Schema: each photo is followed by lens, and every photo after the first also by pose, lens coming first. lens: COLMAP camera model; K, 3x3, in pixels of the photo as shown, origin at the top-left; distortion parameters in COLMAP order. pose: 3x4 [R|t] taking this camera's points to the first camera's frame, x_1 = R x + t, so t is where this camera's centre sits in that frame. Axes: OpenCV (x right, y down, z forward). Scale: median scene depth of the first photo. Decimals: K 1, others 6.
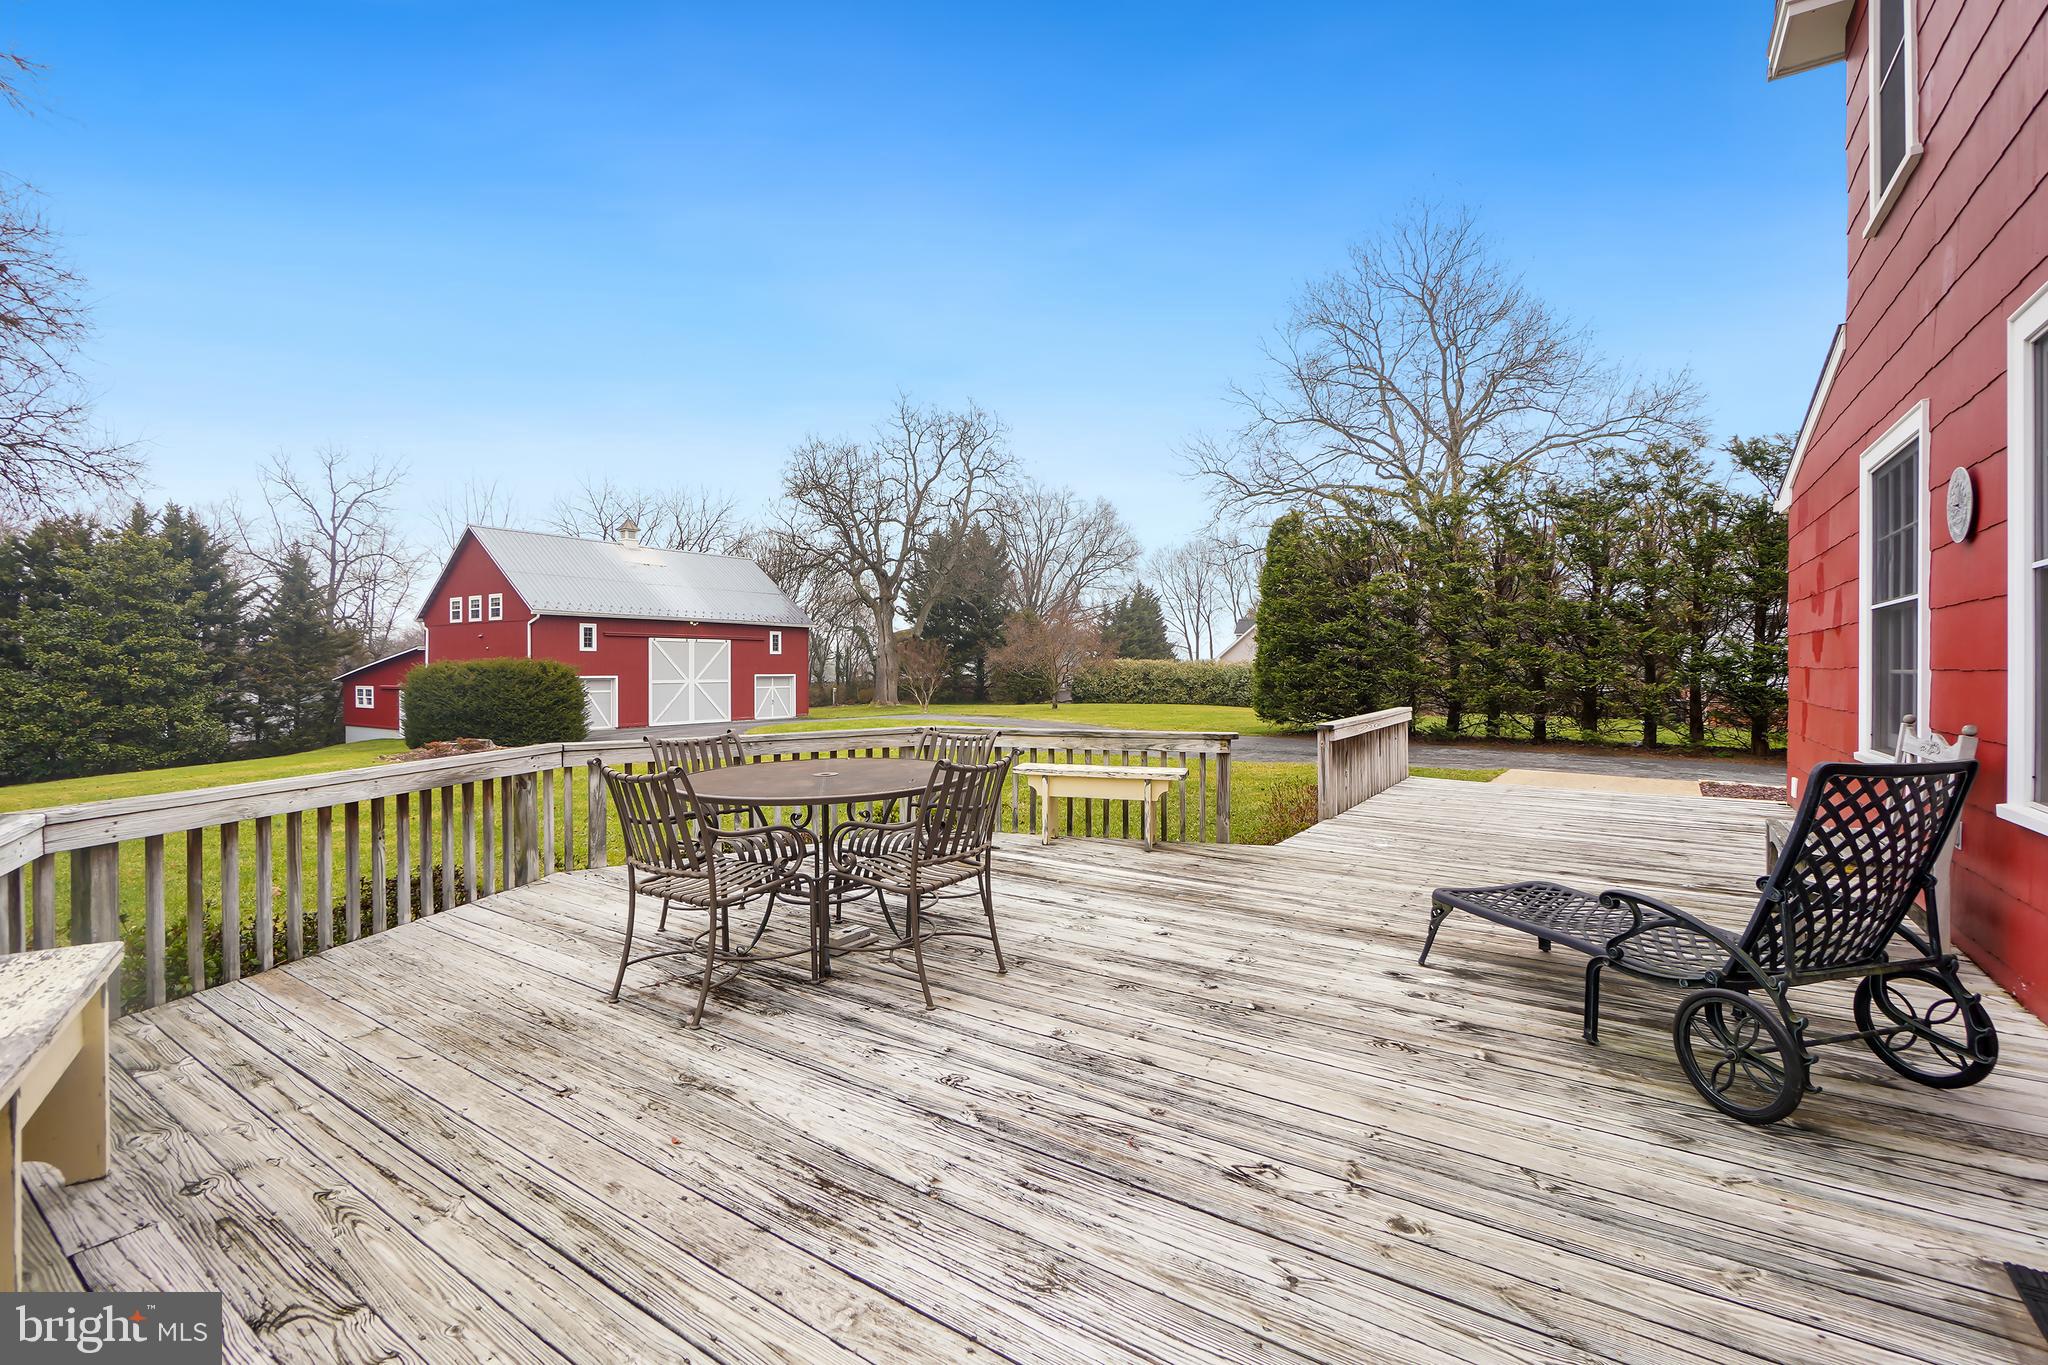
lens RADIAL K [[907.5, 0, 1011.7], [0, 907.5, 680.6], [0, 0, 1]] dist [-0.073397, 0.023718]
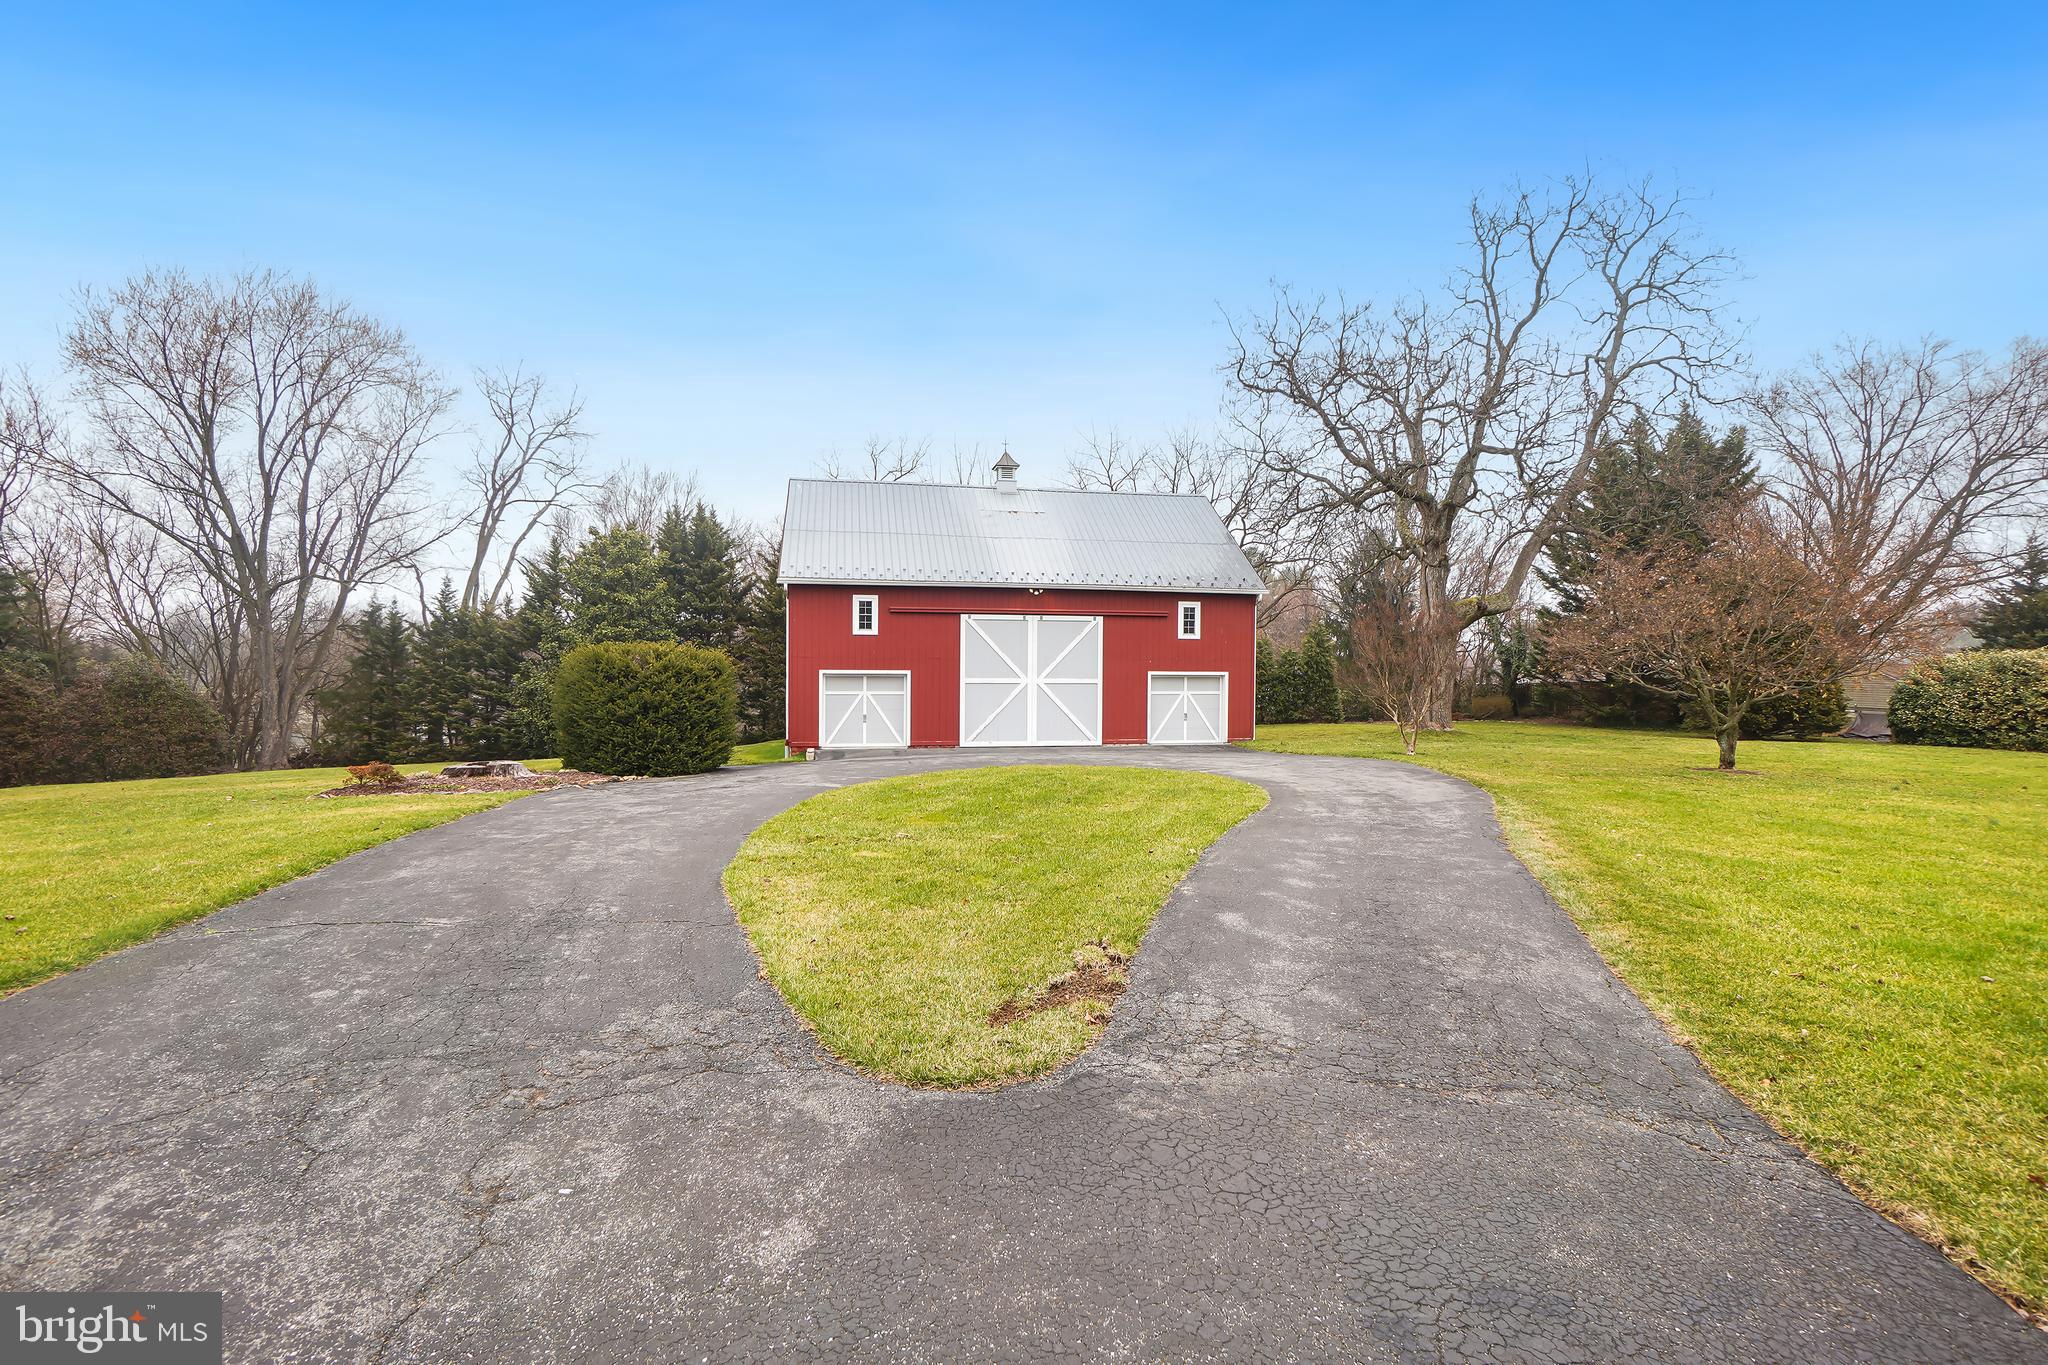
lens RADIAL K [[907.5, 0, 1011.7], [0, 907.5, 680.6], [0, 0, 1]] dist [-0.073397, 0.023718]
pose [[0.697271, 0.022240, -0.716463, 0.099235], [-0.018155, 0.999746, 0.013365, -0.007310], [0.716578, 0.003688, 0.697497, 0.499318]]
